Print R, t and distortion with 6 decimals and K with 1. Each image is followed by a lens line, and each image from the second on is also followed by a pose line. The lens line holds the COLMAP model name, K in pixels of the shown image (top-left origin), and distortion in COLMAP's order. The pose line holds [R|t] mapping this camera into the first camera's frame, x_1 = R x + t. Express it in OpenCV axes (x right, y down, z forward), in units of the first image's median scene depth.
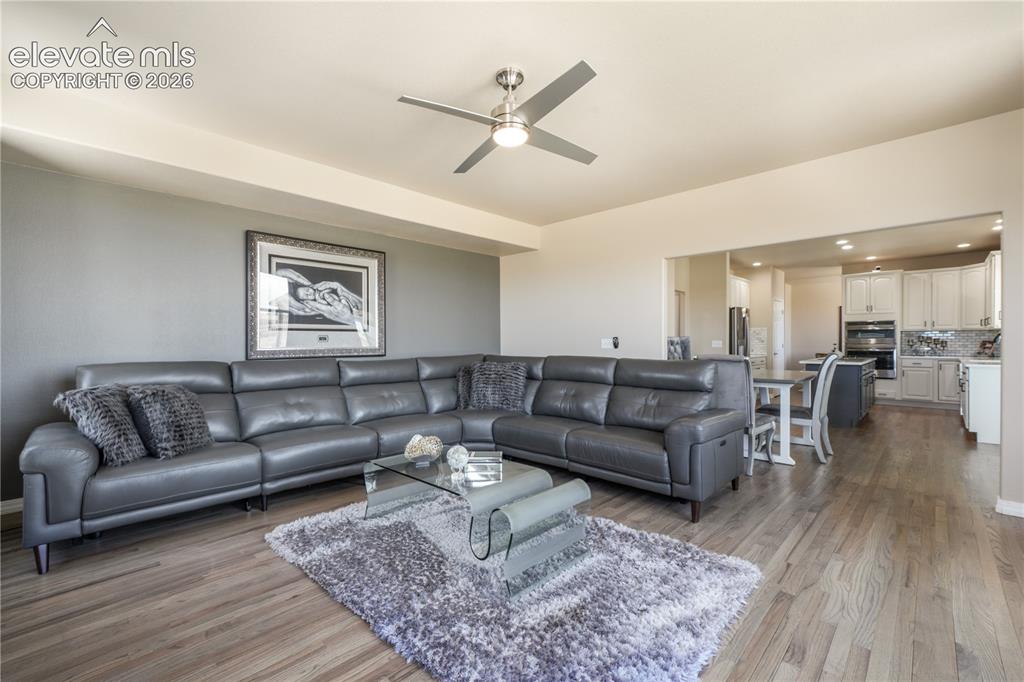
lens RADIAL K [[438.0, 0, 508.0], [0, 438.0, 344.4], [0, 0, 1]] dist [0.002582, 0.000767]
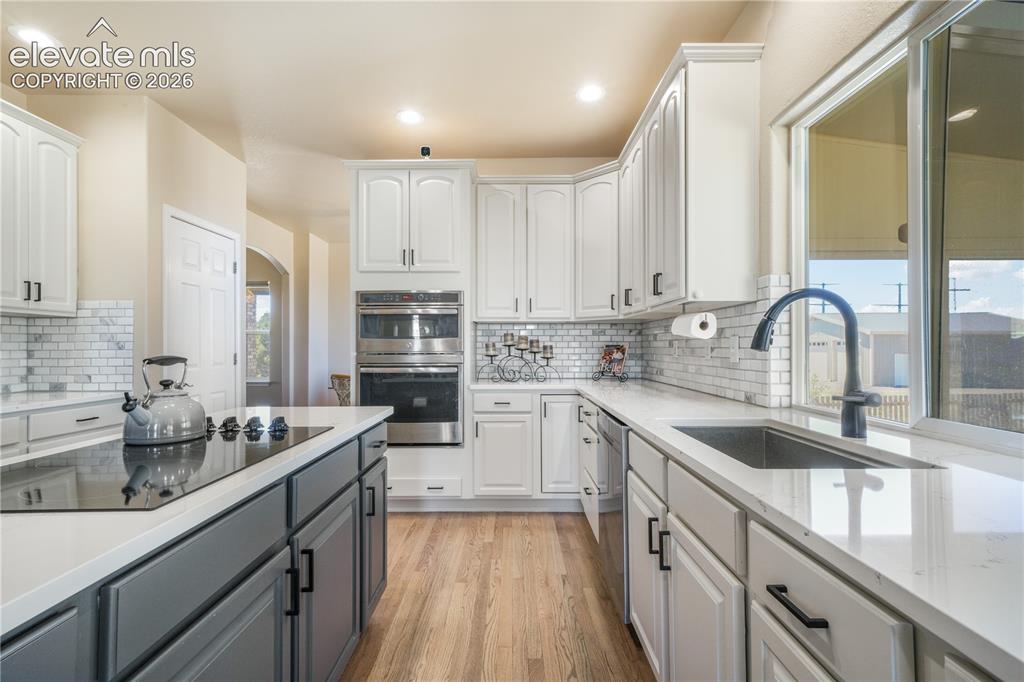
lens RADIAL K [[473.0, 0, 511.8], [0, 473.0, 343.7], [0, 0, 1]] dist [0.010727, -0.000037]
pose [[0.717027, 0.007101, 0.697009, 0.679065], [0.000911, 0.999938, -0.011124, -0.004660], [-0.697045, 0.008611, 0.716976, 0.730169]]
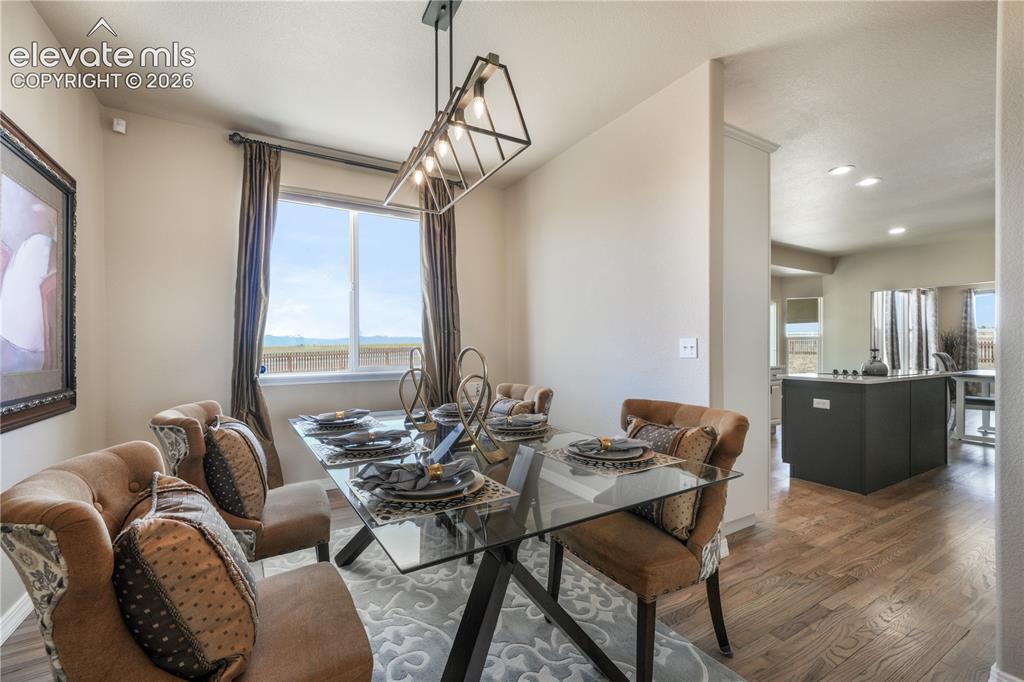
lens RADIAL K [[438.0, 0, 508.0], [0, 438.0, 344.4], [0, 0, 1]] dist [0.002582, 0.000767]
pose [[-0.965267, 0.004148, 0.261234, 1.008050], [0.003794, 0.999991, -0.001858, -0.007588], [-0.261240, -0.000802, -0.965274, 1.600182]]
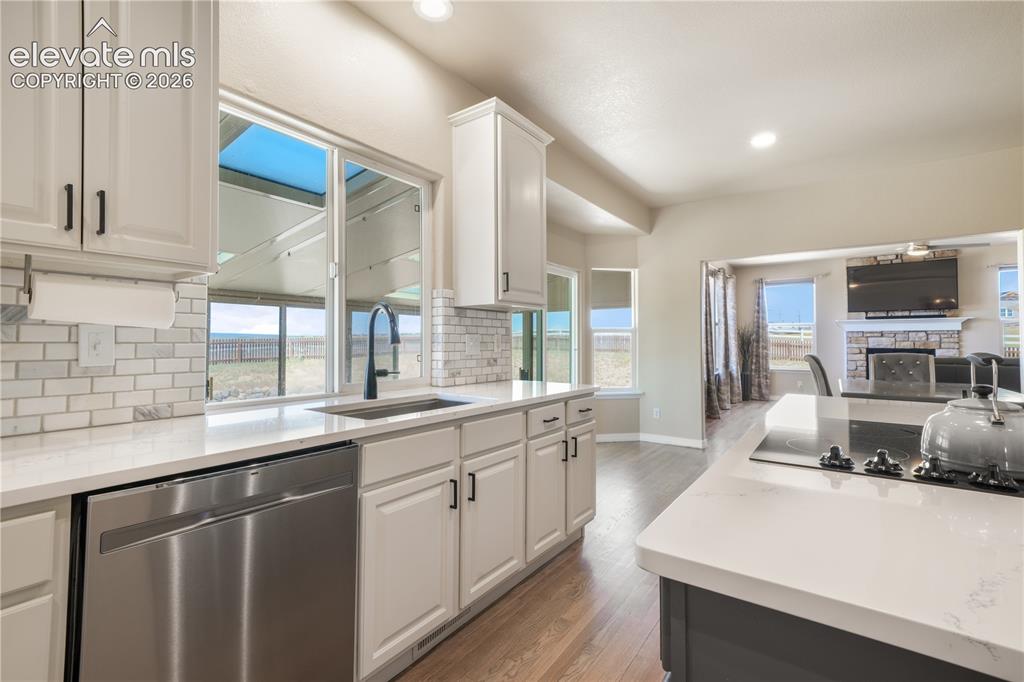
lens RADIAL K [[461.6, 0, 510.0], [0, 461.6, 333.3], [0, 0, 1]] dist [0.008749, 0.000379]
pose [[-0.988291, -0.000468, -0.152580, 0.862831], [0.002277, 0.999839, -0.017819, -0.005248], [0.152564, -0.017957, -0.988130, 1.065162]]
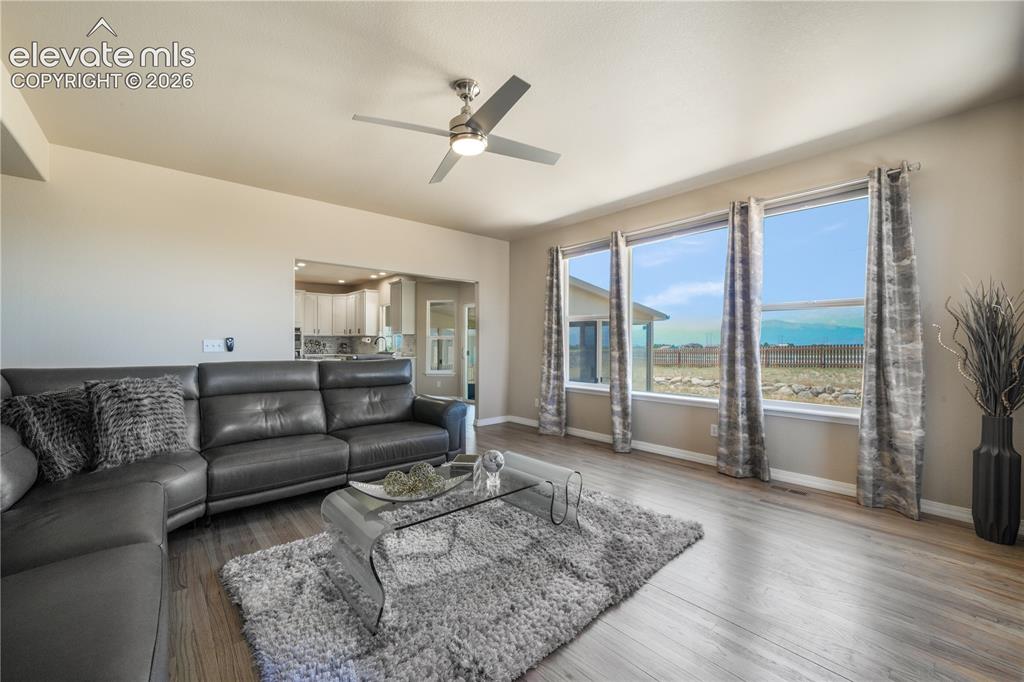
lens RADIAL K [[409.0, 0, 509.3], [0, 409.0, 345.5], [0, 0, 1]] dist [-0.000252, 0.000413]
pose [[0.084004, -0.001519, 0.996464, -0.335906], [-0.000647, 0.999999, 0.001579, -0.003404], [-0.996465, -0.000778, 0.084003, 0.281615]]
